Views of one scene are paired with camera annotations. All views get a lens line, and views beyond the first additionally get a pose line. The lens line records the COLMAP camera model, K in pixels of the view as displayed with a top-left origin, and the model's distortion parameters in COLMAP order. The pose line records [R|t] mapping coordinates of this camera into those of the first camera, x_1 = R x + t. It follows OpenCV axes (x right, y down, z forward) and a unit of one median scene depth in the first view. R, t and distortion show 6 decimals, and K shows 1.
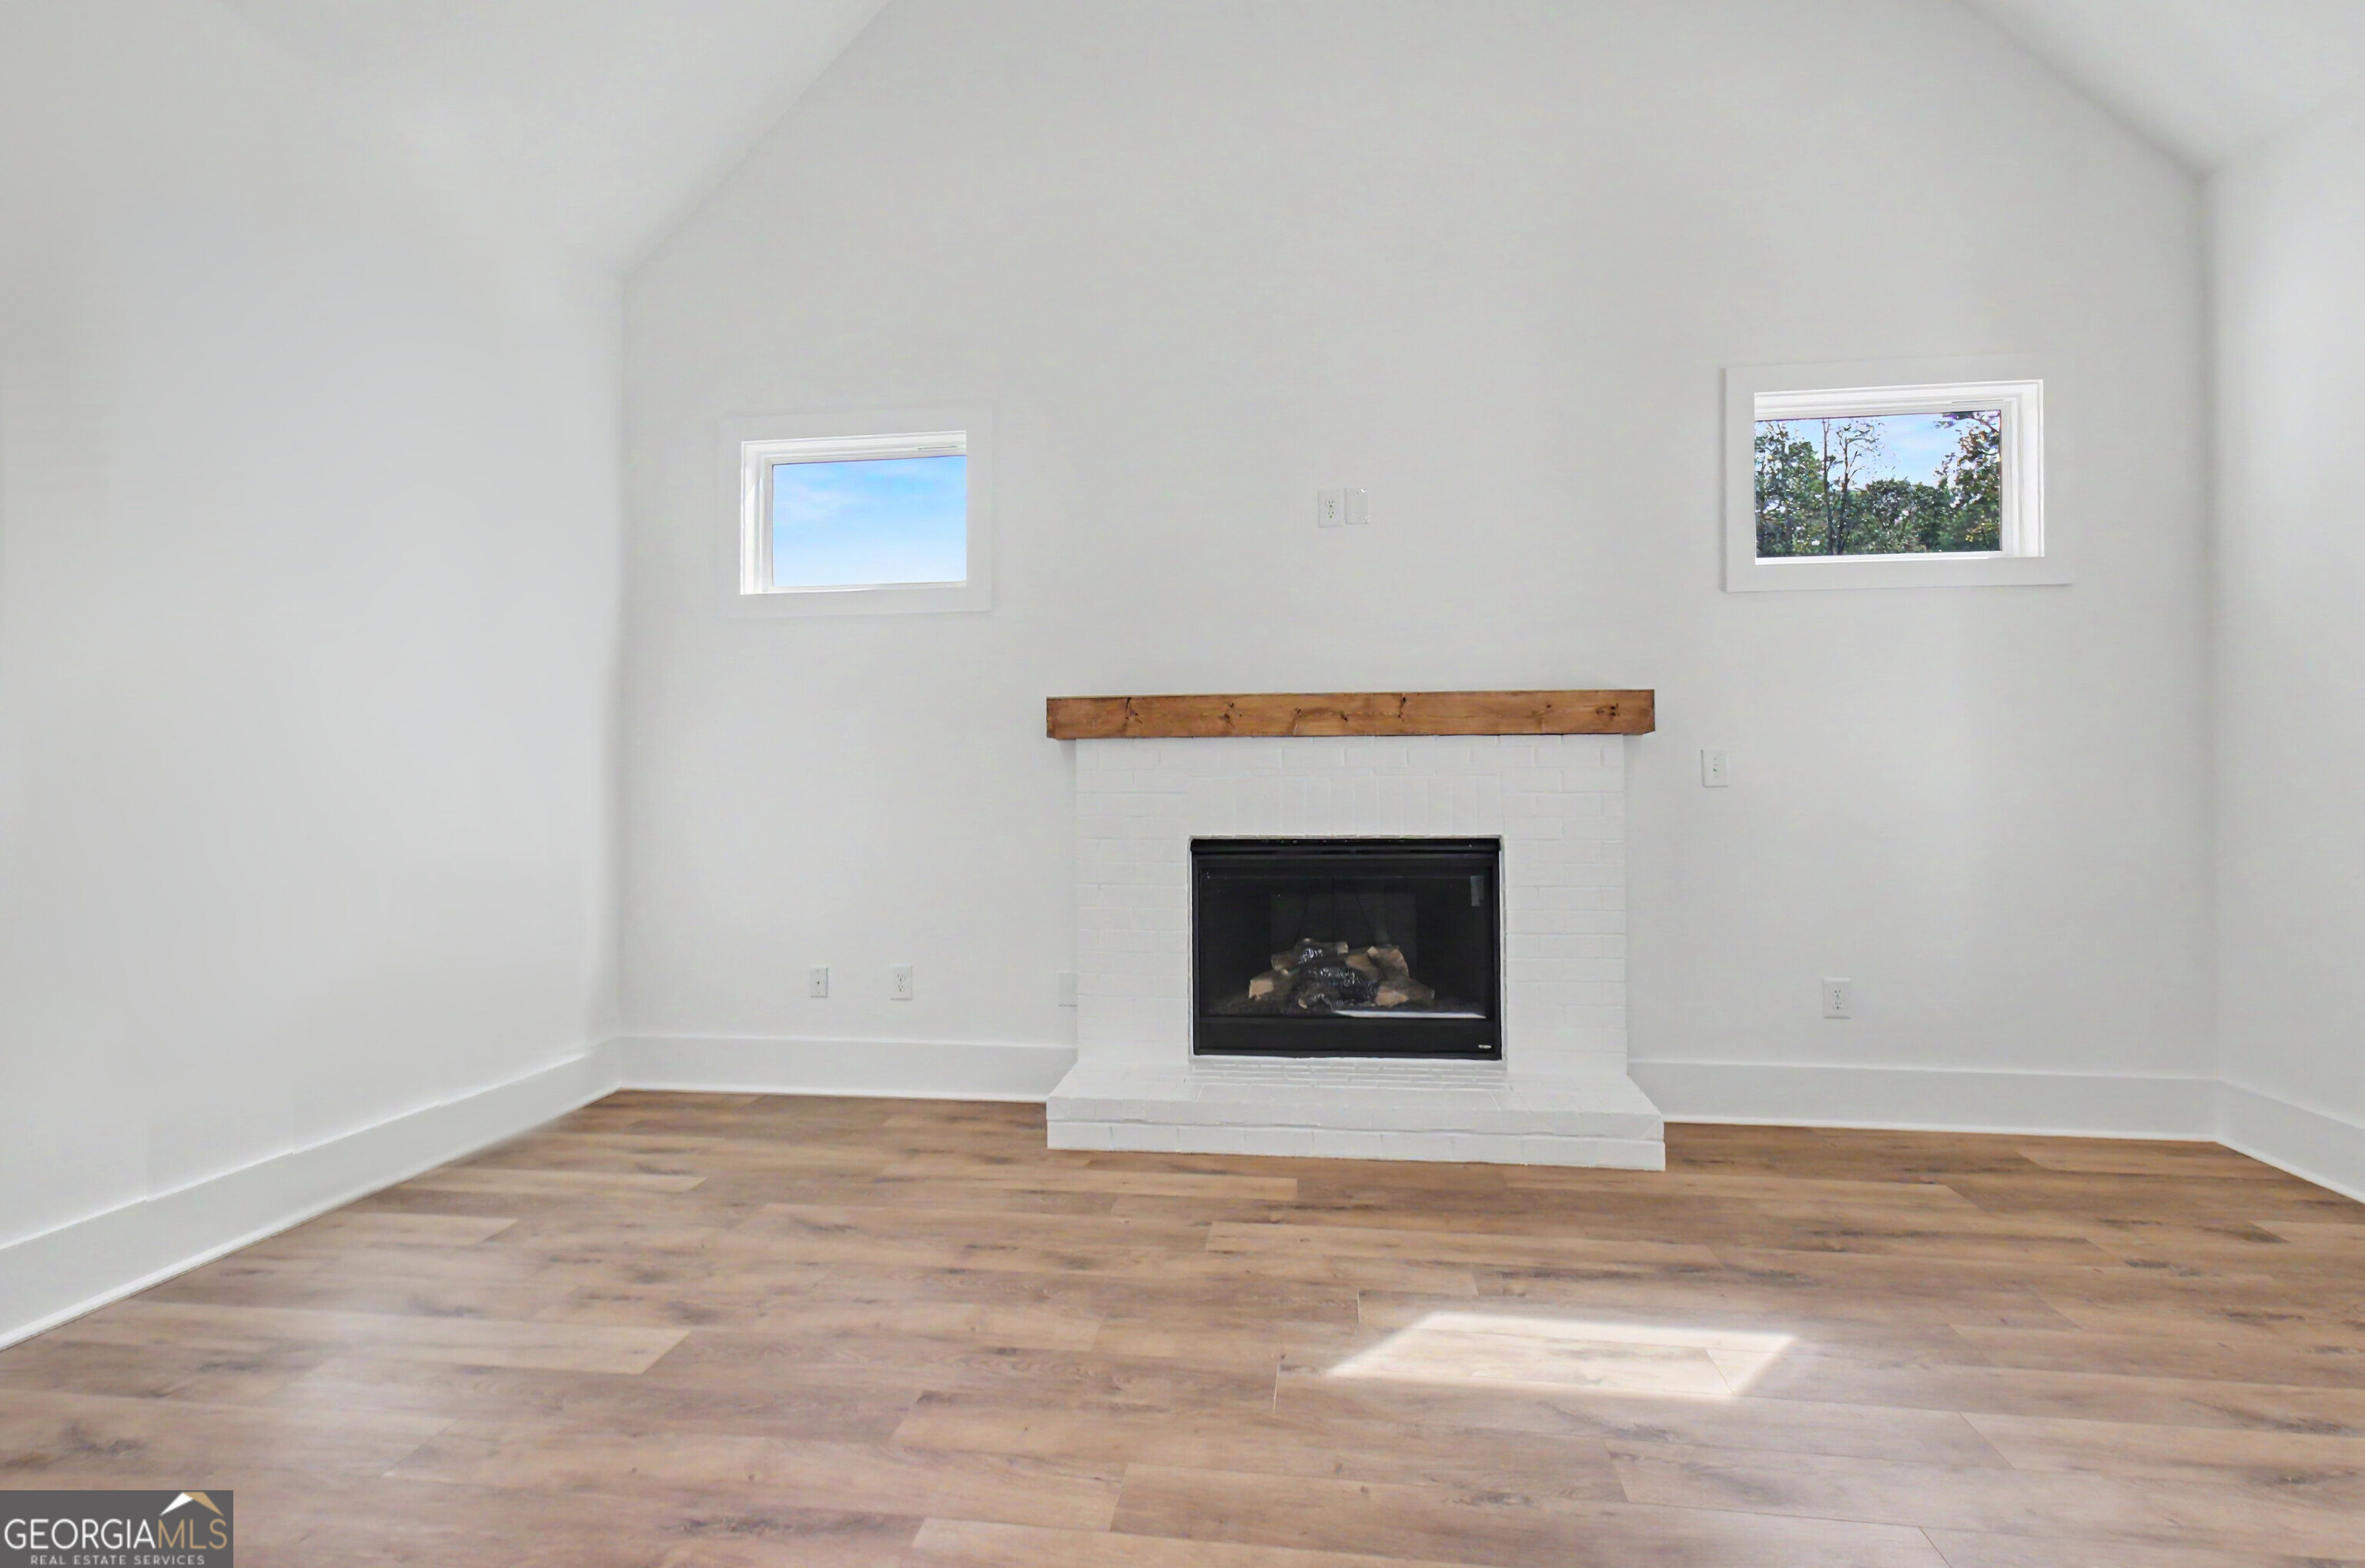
lens RADIAL K [[1133.6, 0, 1203.5], [0, 1133.6, 789.6], [0, 0, 1]] dist [0.006580, -0.000811]
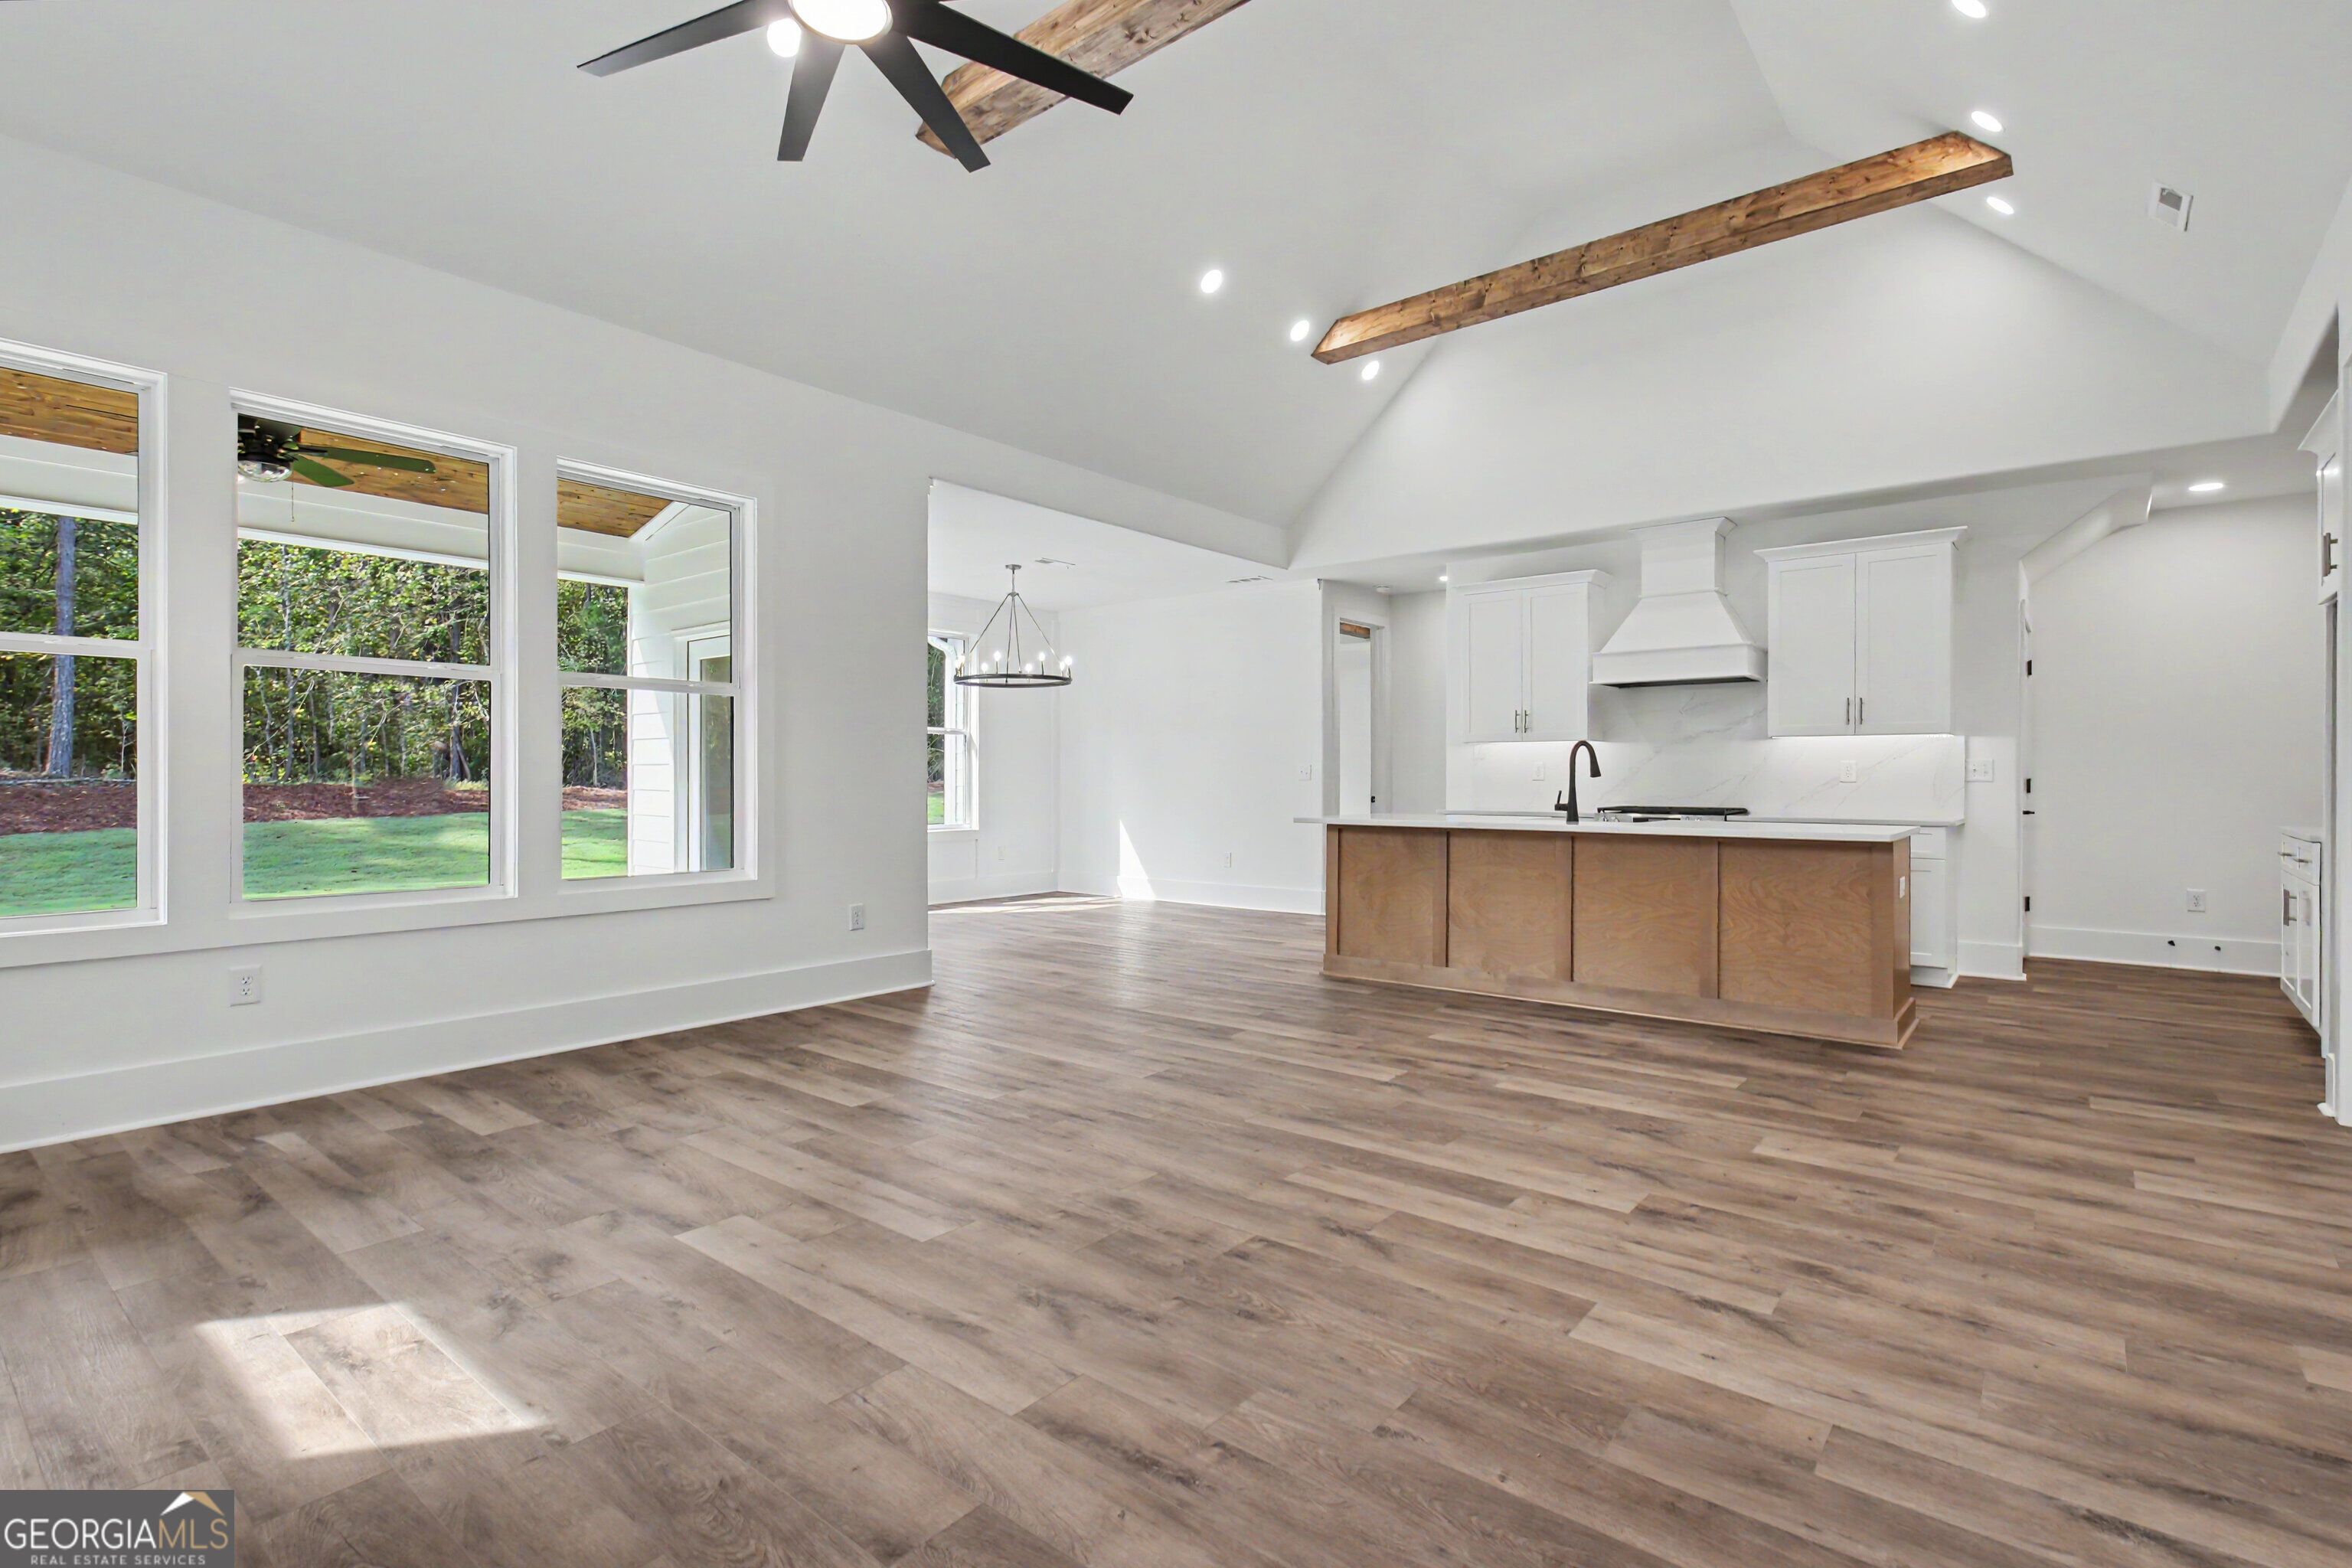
lens RADIAL K [[1127.4, 0, 1154.7], [0, 1127.4, 775.7], [0, 0, 1]] dist [0.006580, -0.000811]
pose [[-0.833979, 0.001946, 0.551793, -0.453048], [-0.000842, 0.999988, -0.004800, 0.002775], [-0.551796, -0.004468, -0.833967, 0.855719]]
